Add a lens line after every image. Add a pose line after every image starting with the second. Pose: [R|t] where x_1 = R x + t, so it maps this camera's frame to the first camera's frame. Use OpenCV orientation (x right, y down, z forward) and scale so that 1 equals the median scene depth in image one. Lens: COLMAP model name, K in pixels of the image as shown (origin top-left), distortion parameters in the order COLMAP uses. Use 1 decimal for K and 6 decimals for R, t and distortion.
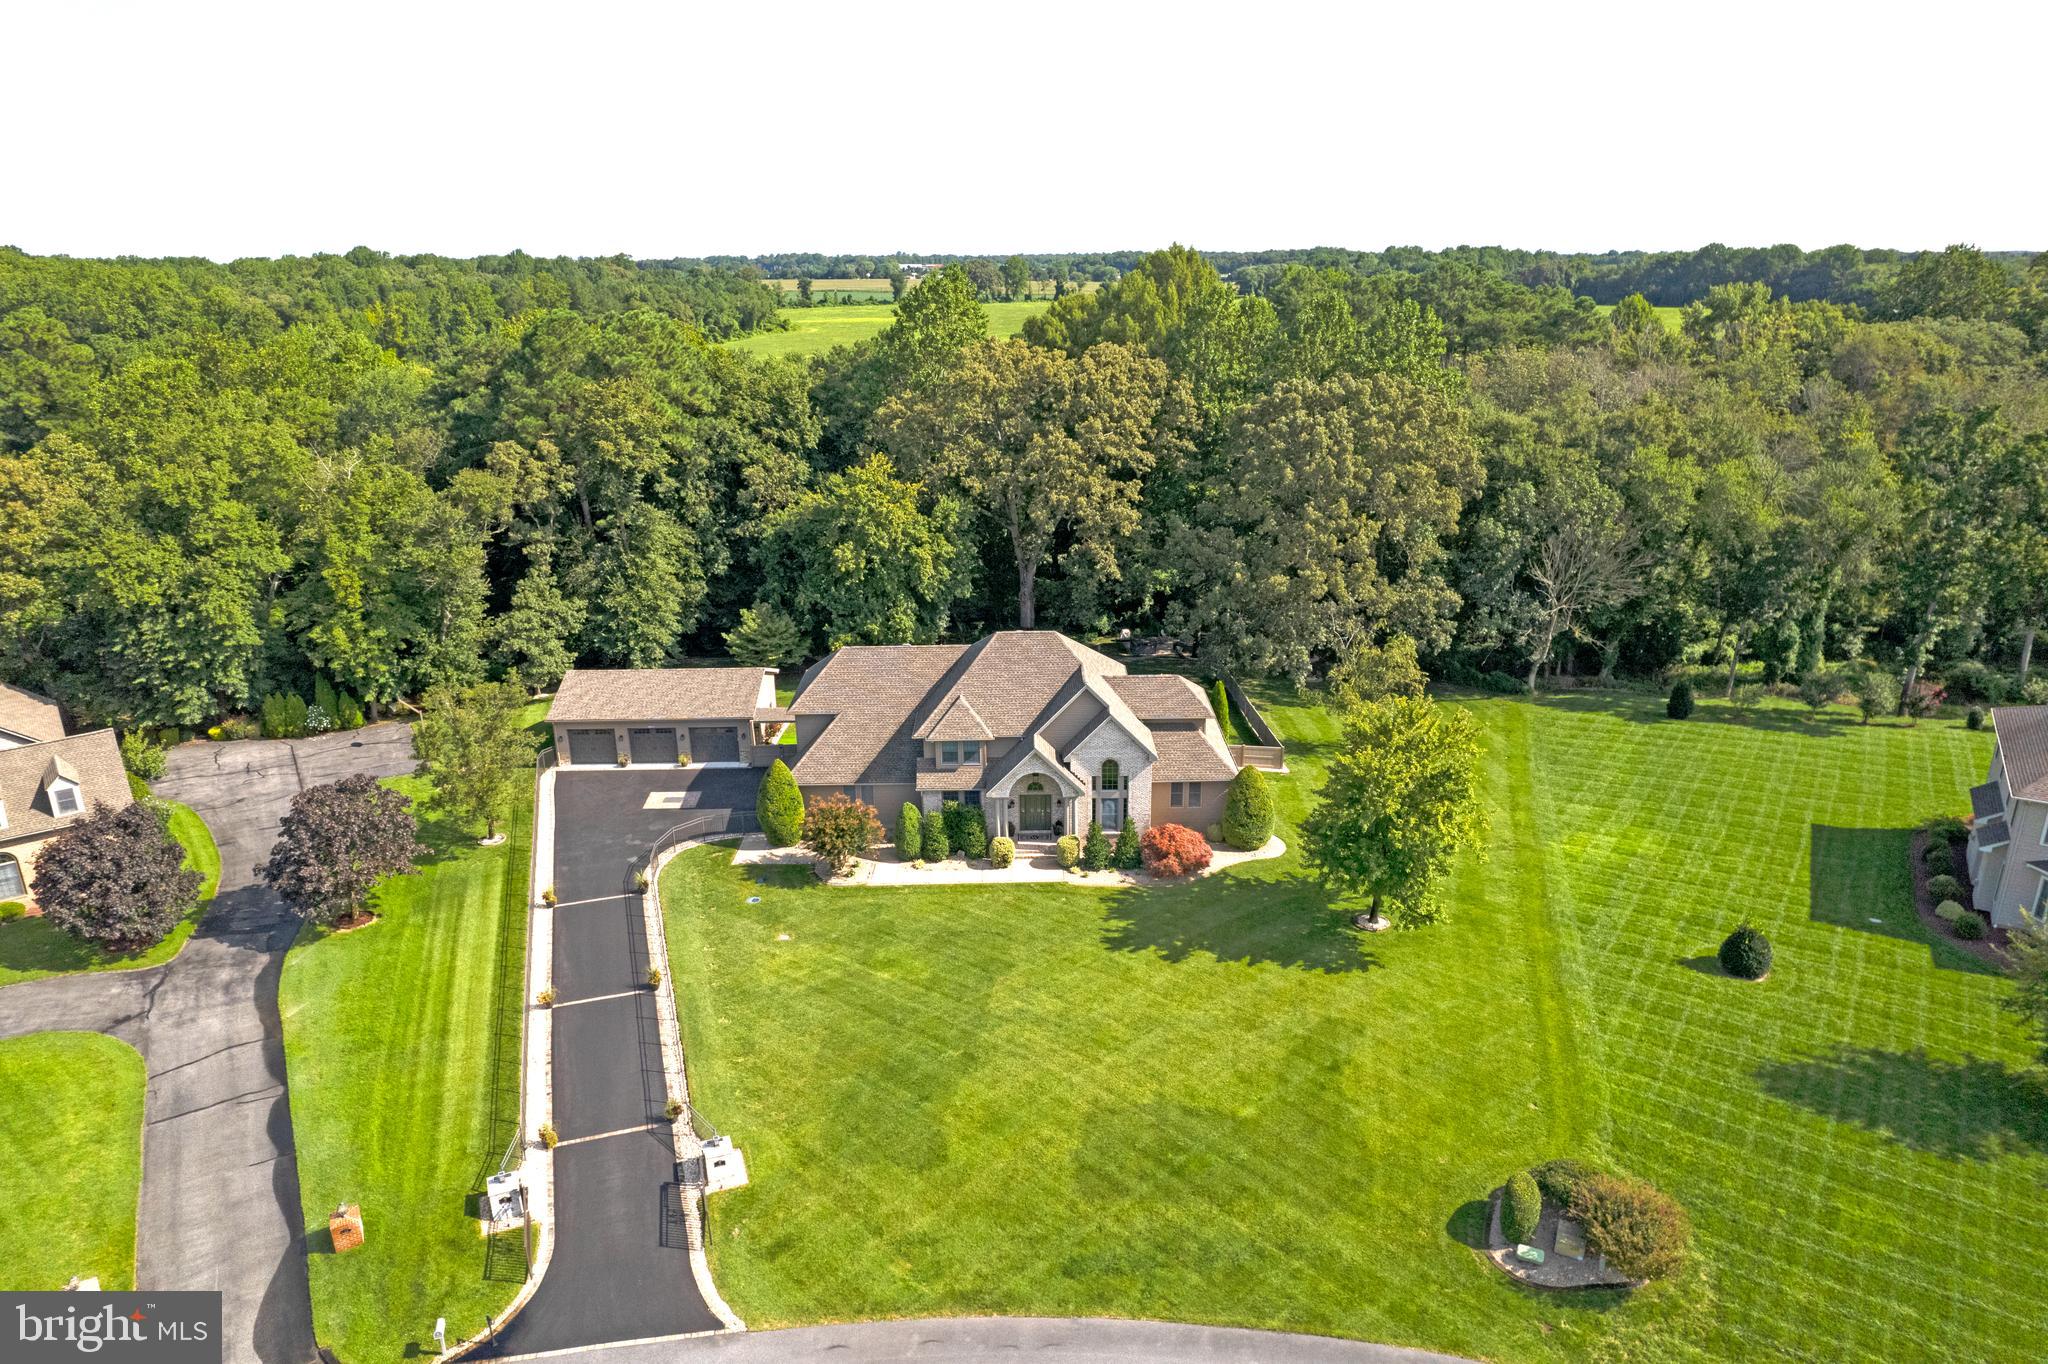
lens RADIAL K [[1312.2, 0, 1019.9], [0, 1312.2, 694.4], [0, 0, 1]] dist [-0.078135, 0.066341]
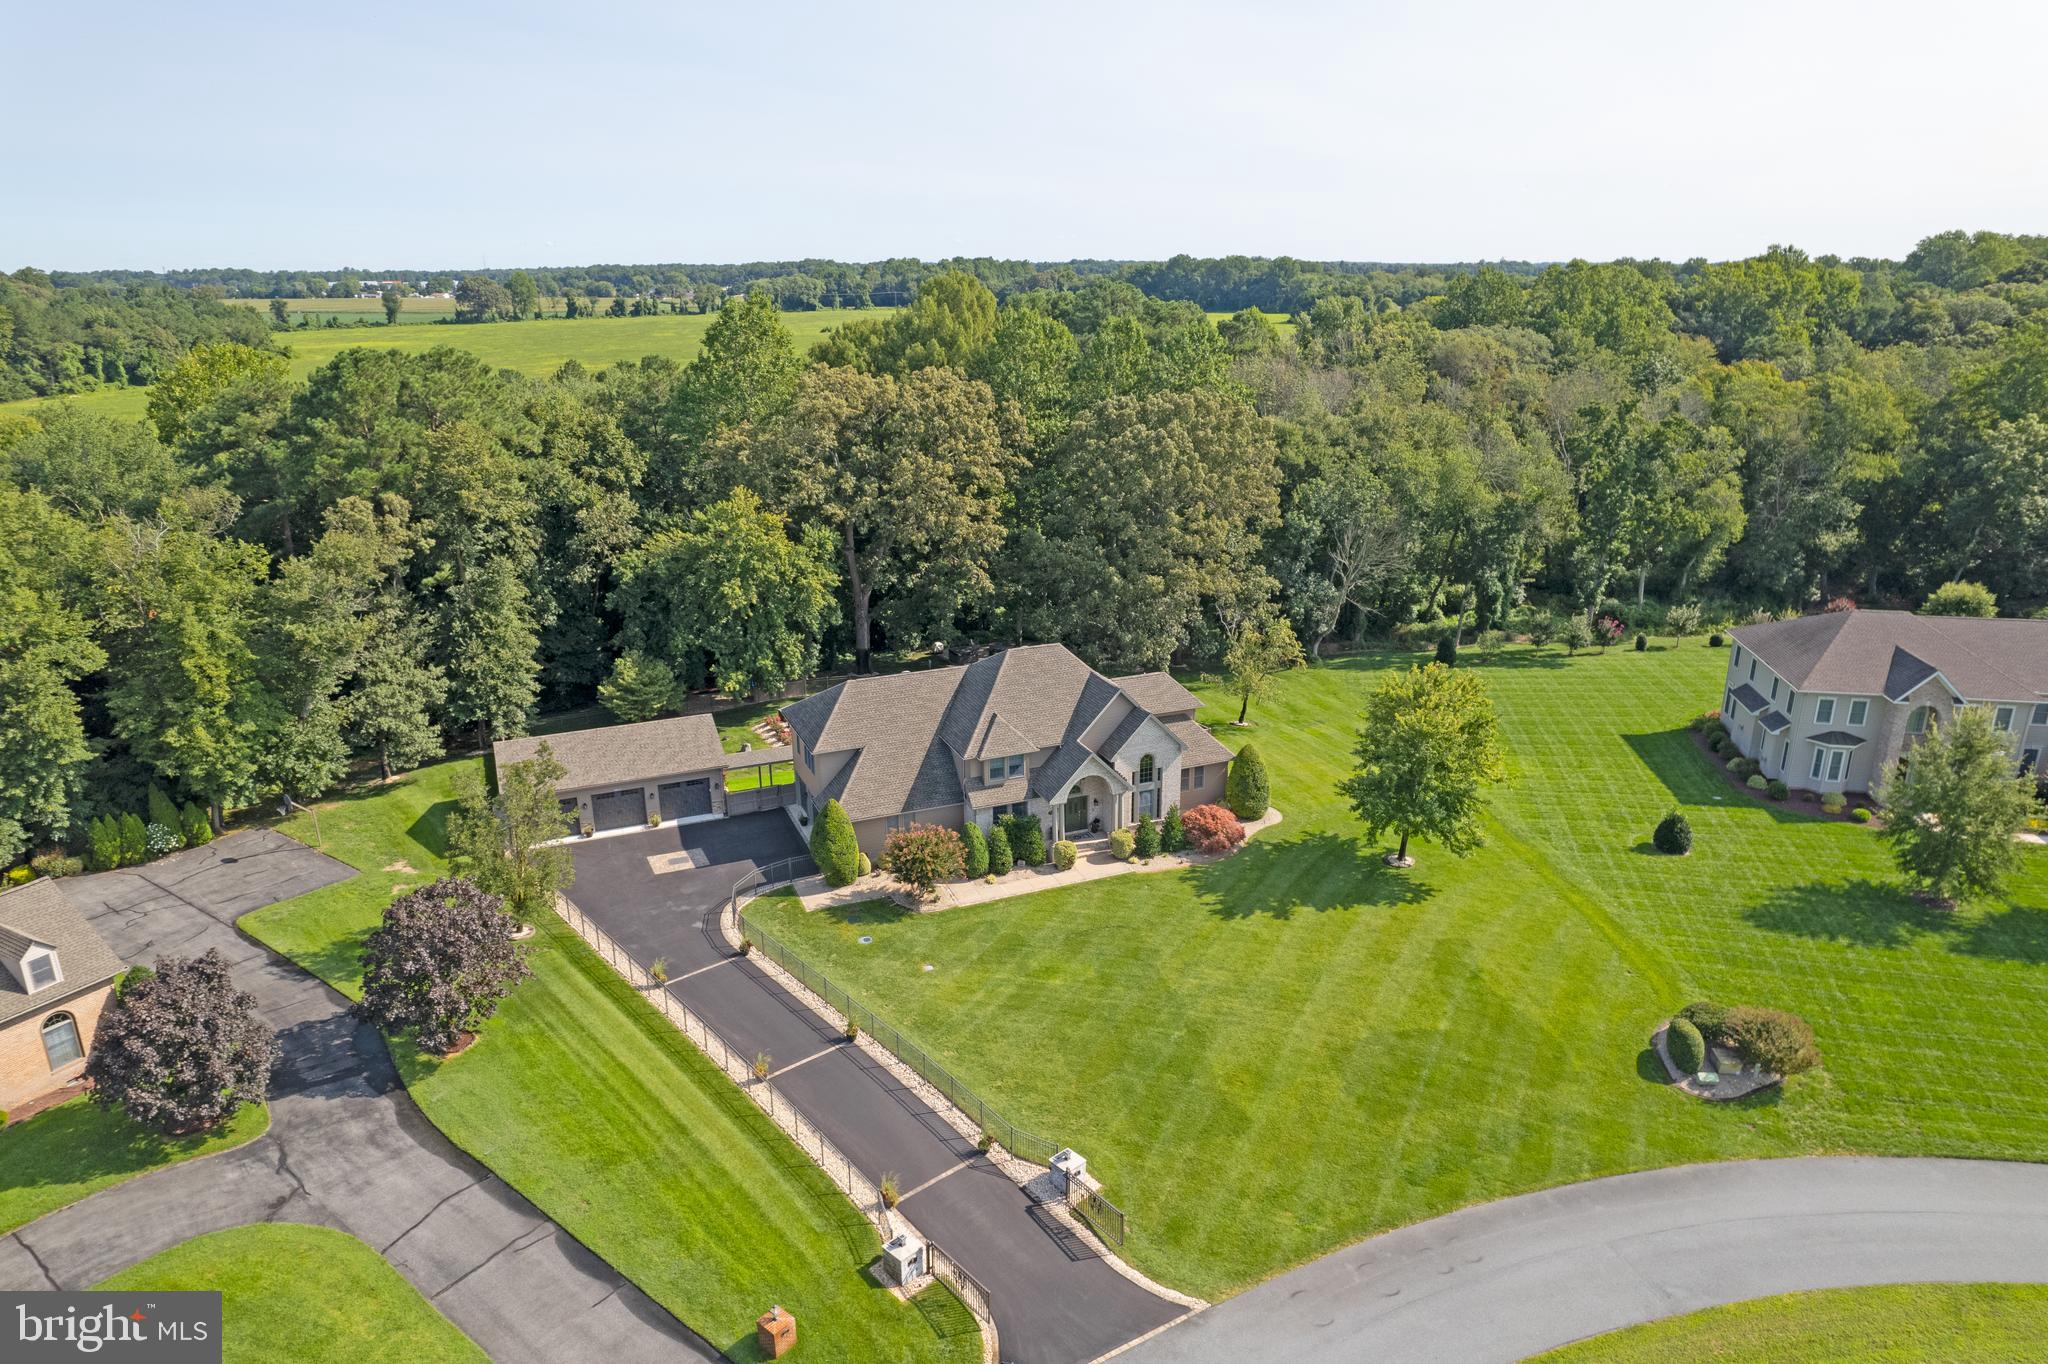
lens RADIAL K [[1312.2, 0, 1022.6], [0, 1312.2, 692.1], [0, 0, 1]] dist [-0.078135, 0.066341]
pose [[0.926838, -0.113323, 0.357952, -0.337811], [0.116725, 0.993090, 0.012164, -0.022066], [-0.356857, 0.030508, 0.933661, 0.018258]]
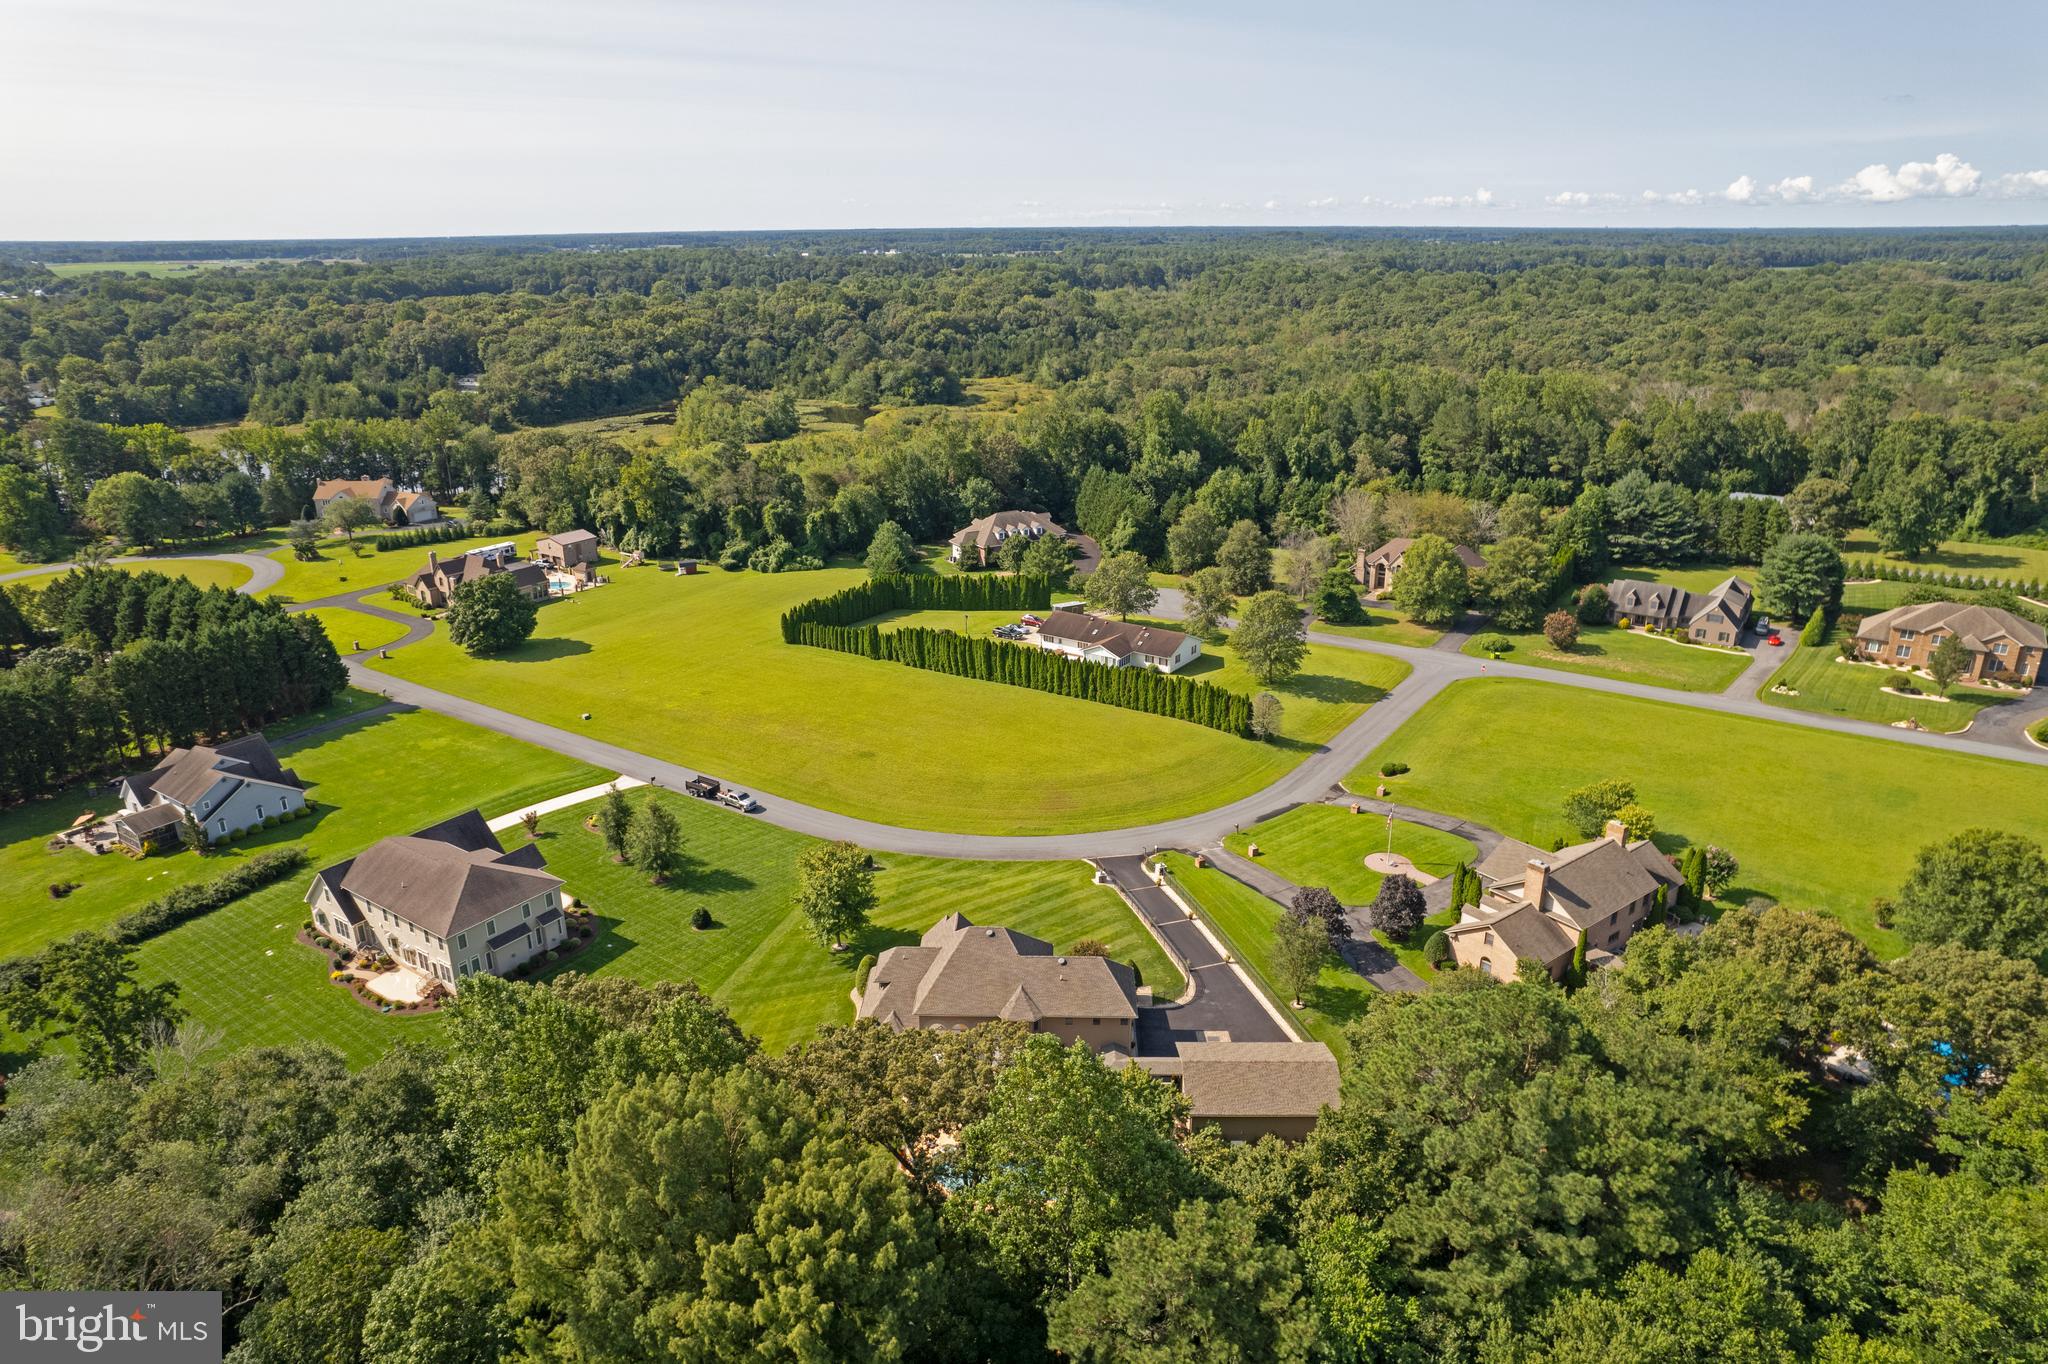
lens RADIAL K [[1312.2, 0, 1017.0], [0, 1312.2, 681.4], [0, 0, 1]] dist [-0.078135, 0.066341]
pose [[-0.999065, 0.006351, 0.042760, -0.094554], [0.031293, 0.788685, 0.614000, -1.145797], [-0.029825, 0.614764, -0.788147, 1.851198]]
